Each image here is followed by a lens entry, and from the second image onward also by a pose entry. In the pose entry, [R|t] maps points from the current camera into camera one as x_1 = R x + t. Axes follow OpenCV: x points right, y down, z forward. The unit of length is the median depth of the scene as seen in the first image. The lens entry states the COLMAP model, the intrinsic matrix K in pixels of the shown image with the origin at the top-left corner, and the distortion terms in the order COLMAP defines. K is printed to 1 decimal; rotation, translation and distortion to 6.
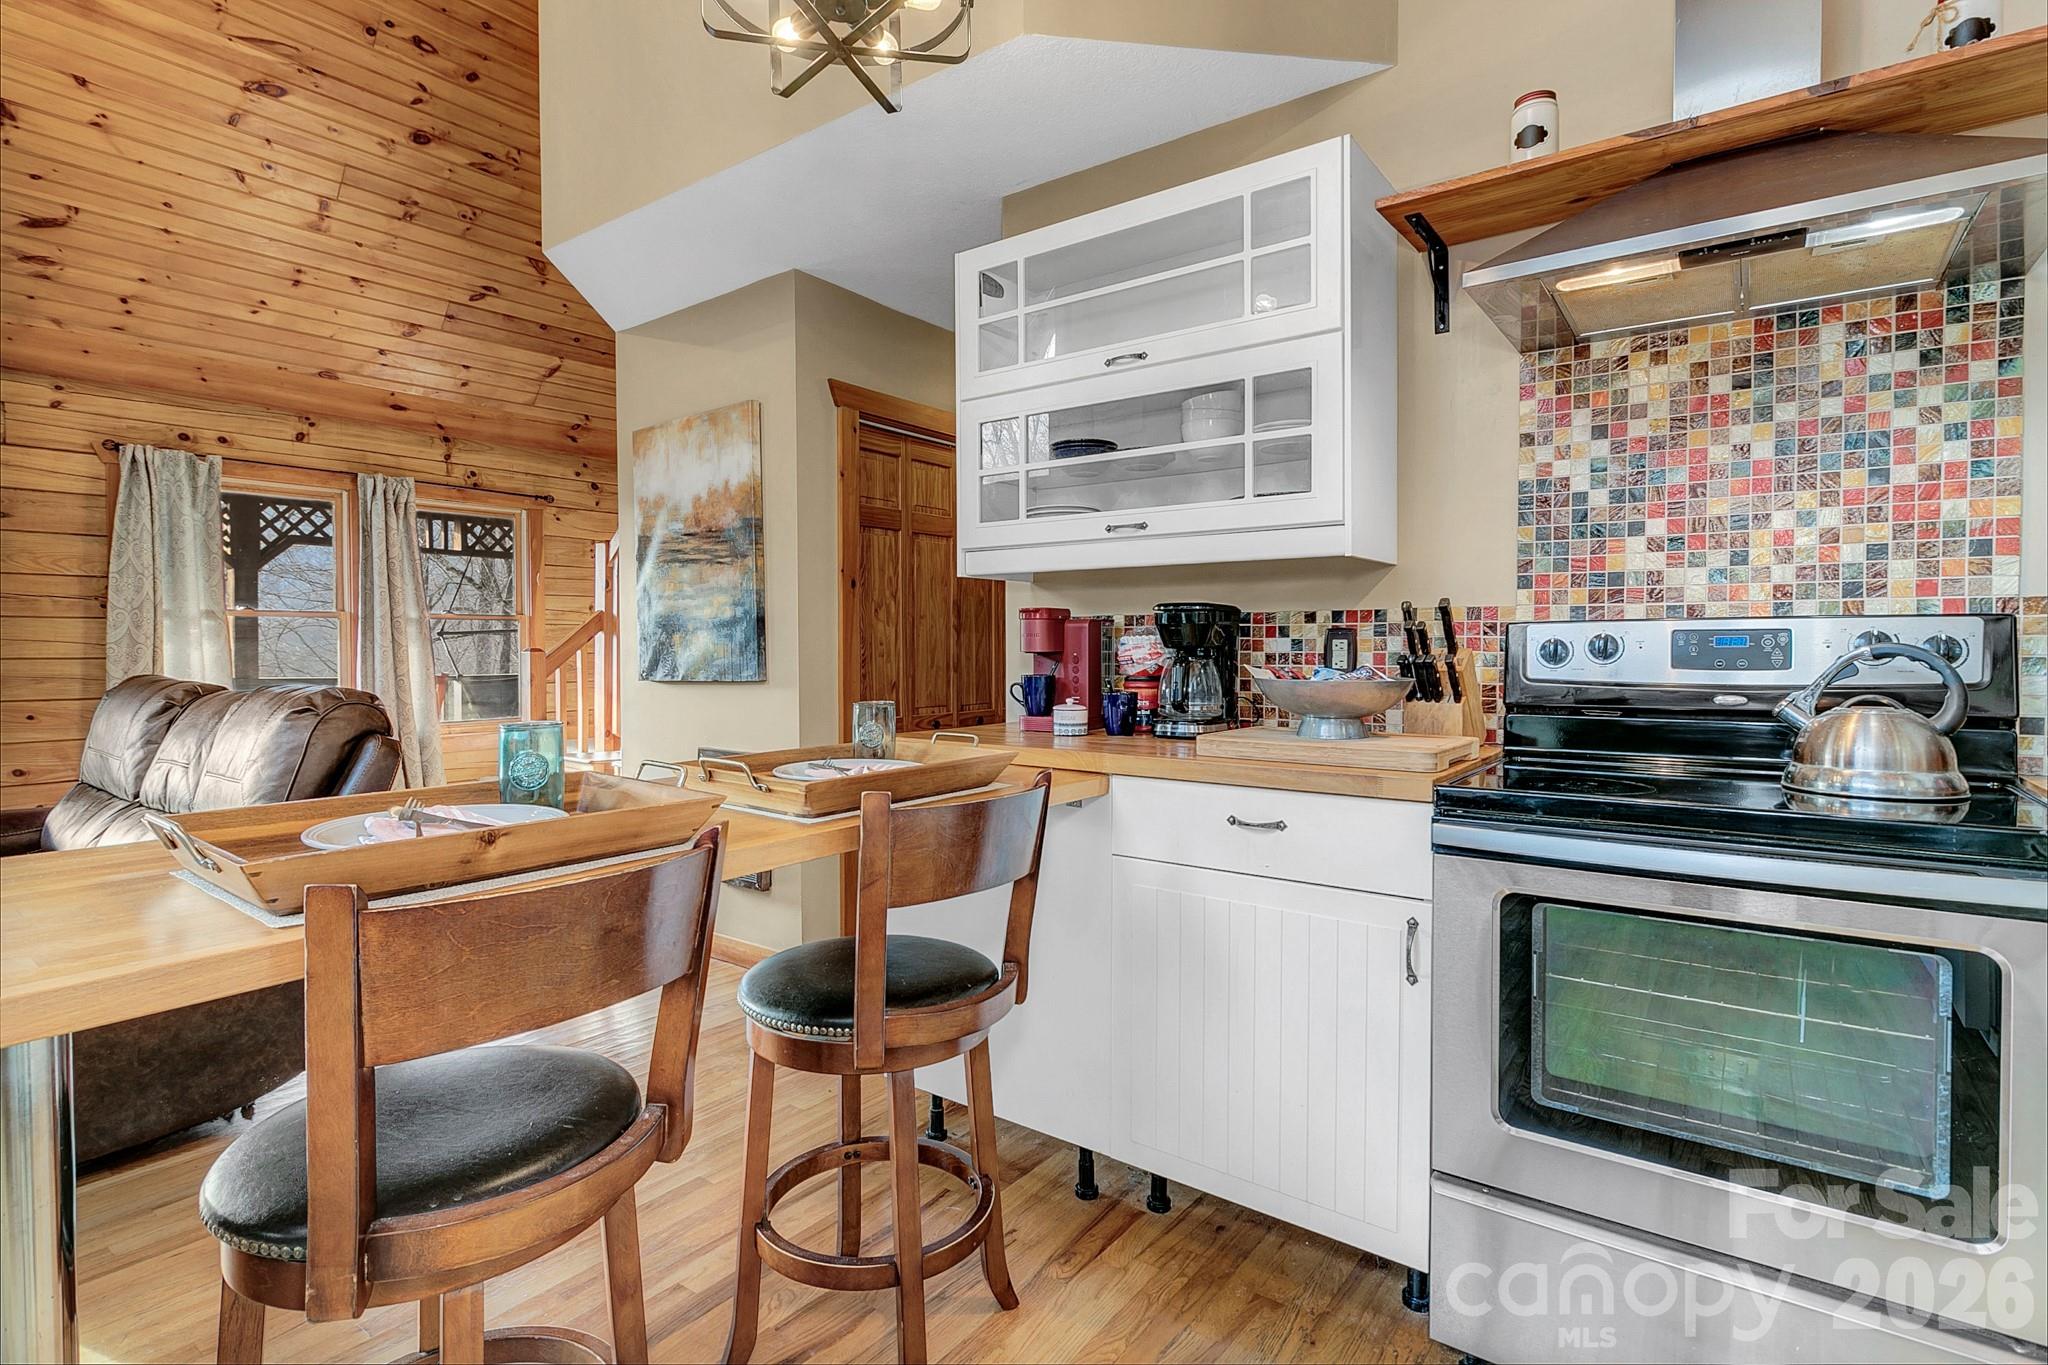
lens RADIAL K [[995.5, 0, 1016.6], [0, 995.5, 667.8], [0, 0, 1]] dist [-0.003839, 0.000118]
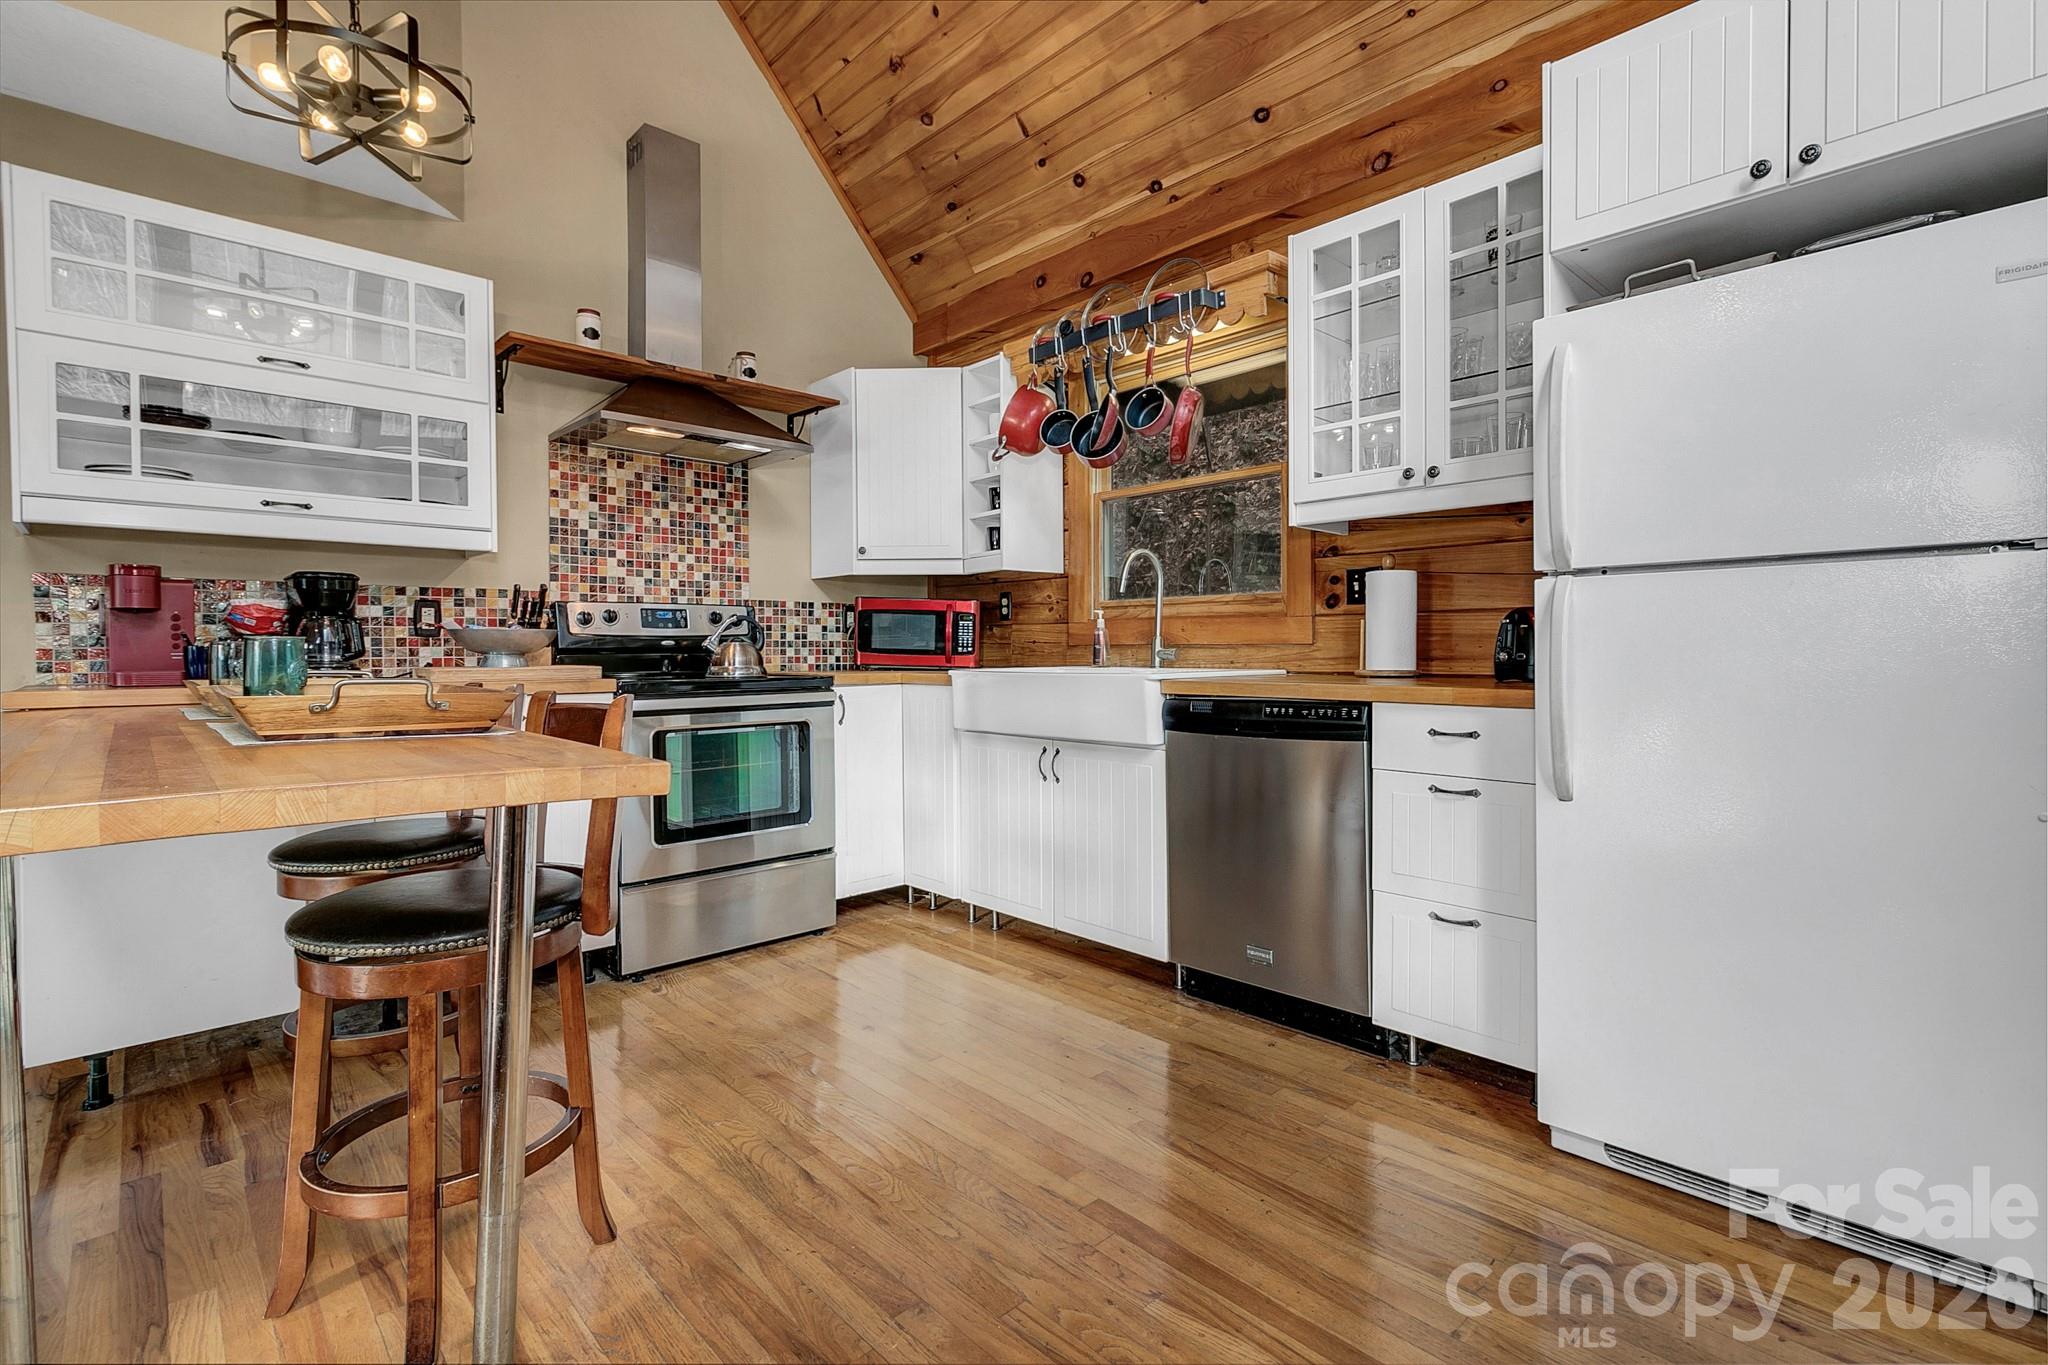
lens RADIAL K [[937.5, 0, 1023.8], [0, 937.5, 666.7], [0, 0, 1]] dist [0.000463, 0.001097]
pose [[0.171990, -0.017433, 0.984944, -0.940665], [0.024545, 0.999609, 0.013406, 0.064602], [-0.984793, 0.021870, 0.172351, -0.056365]]
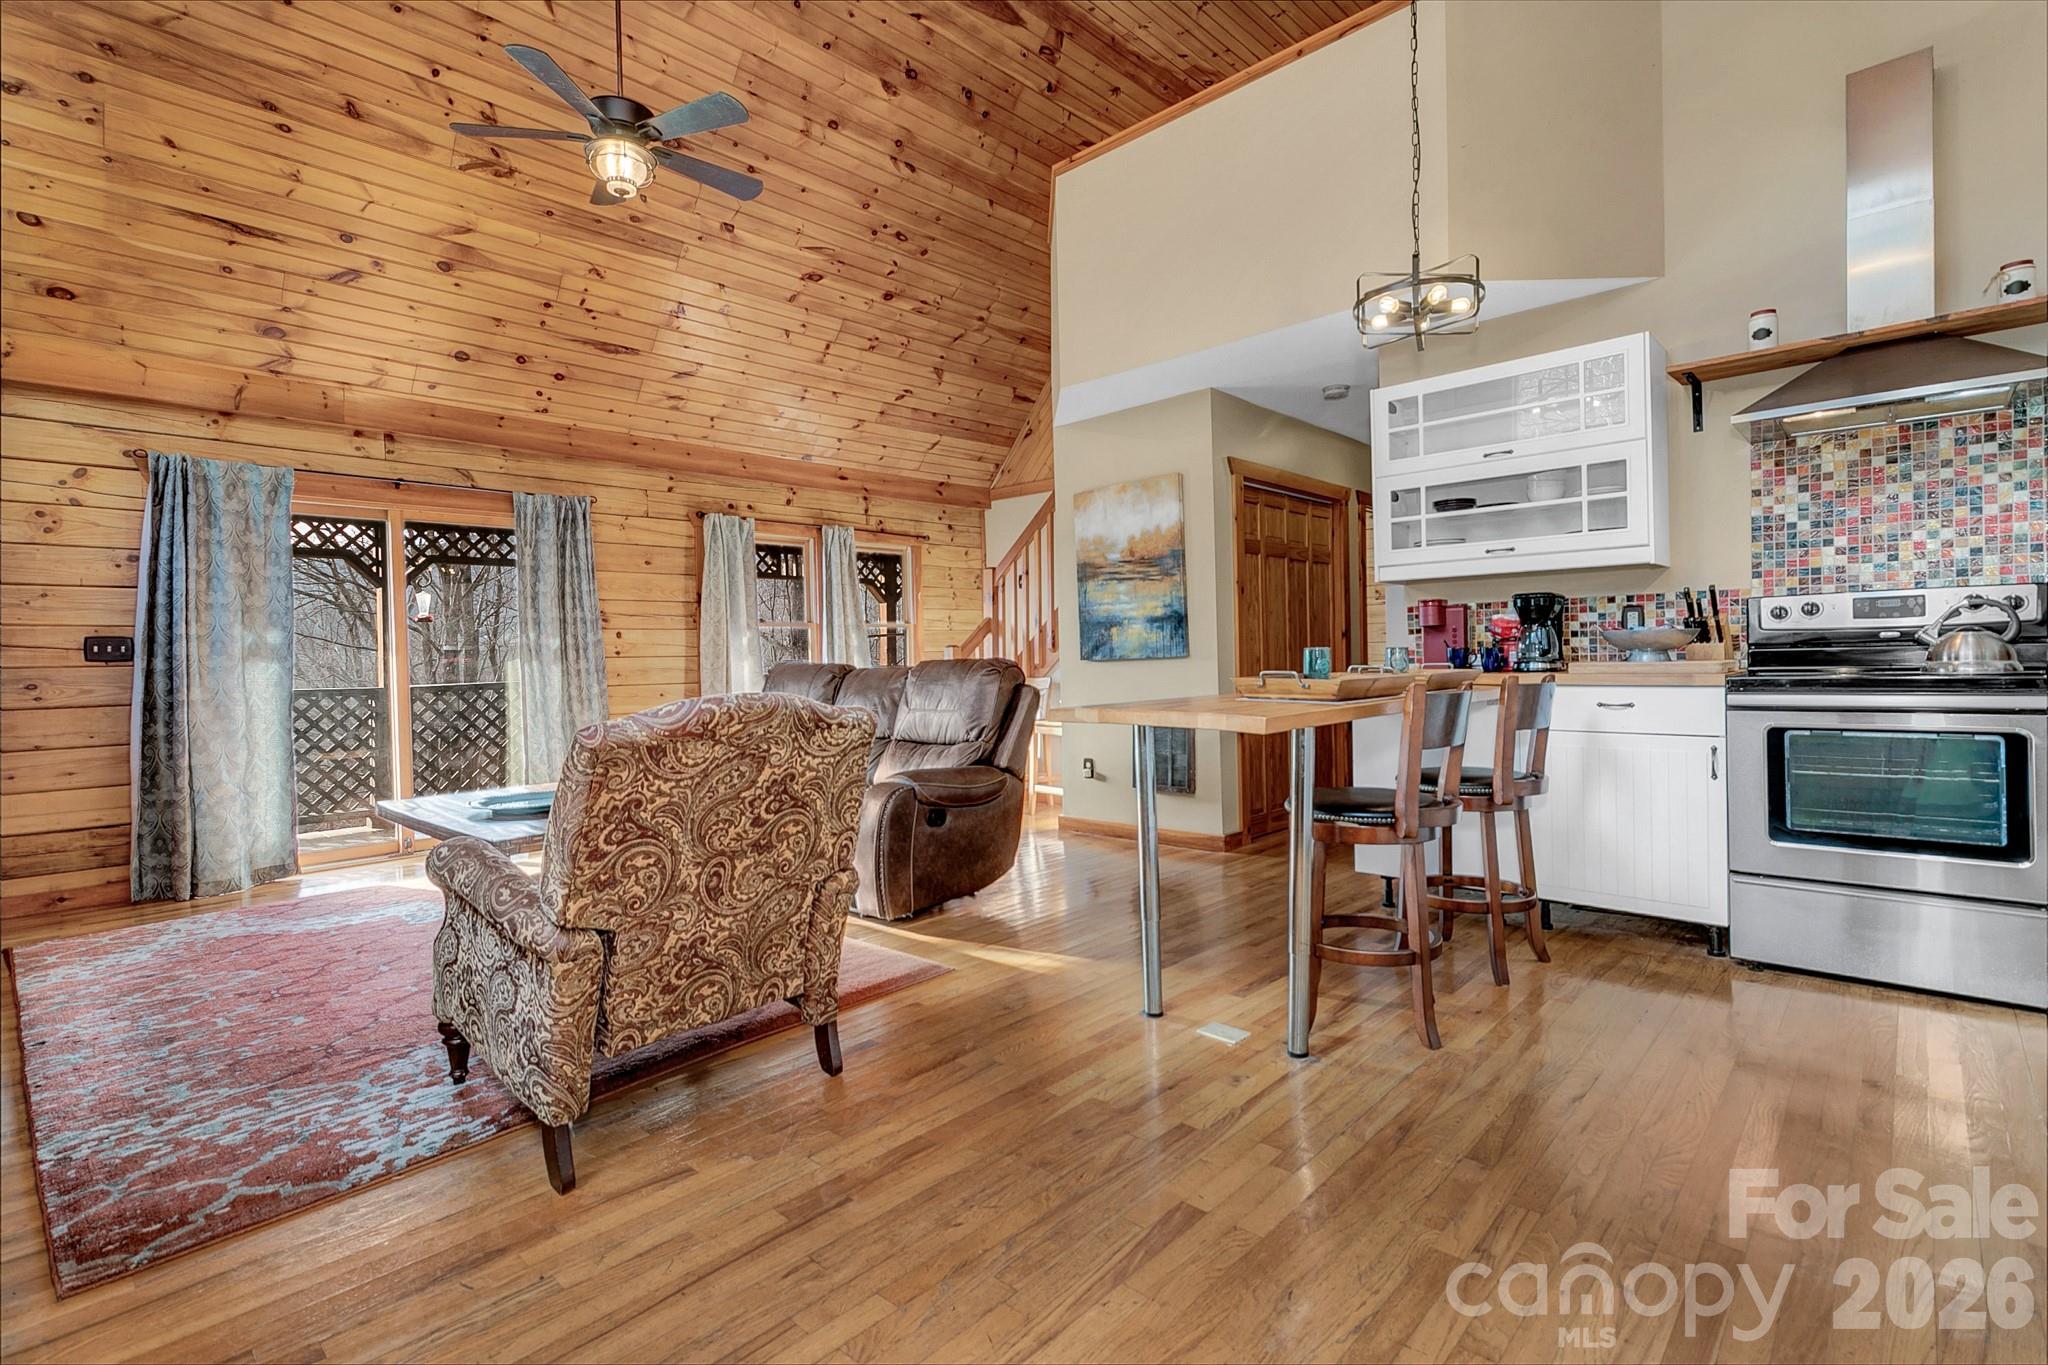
lens RADIAL K [[937.5, 0, 1019.1], [0, 937.5, 671.4], [0, 0, 1]] dist [0.000463, 0.001097]
pose [[0.992961, -0.018784, -0.116943, -0.598874], [0.018141, 0.999814, -0.006565, 0.073024], [0.117045, 0.004397, 0.993117, -0.805459]]
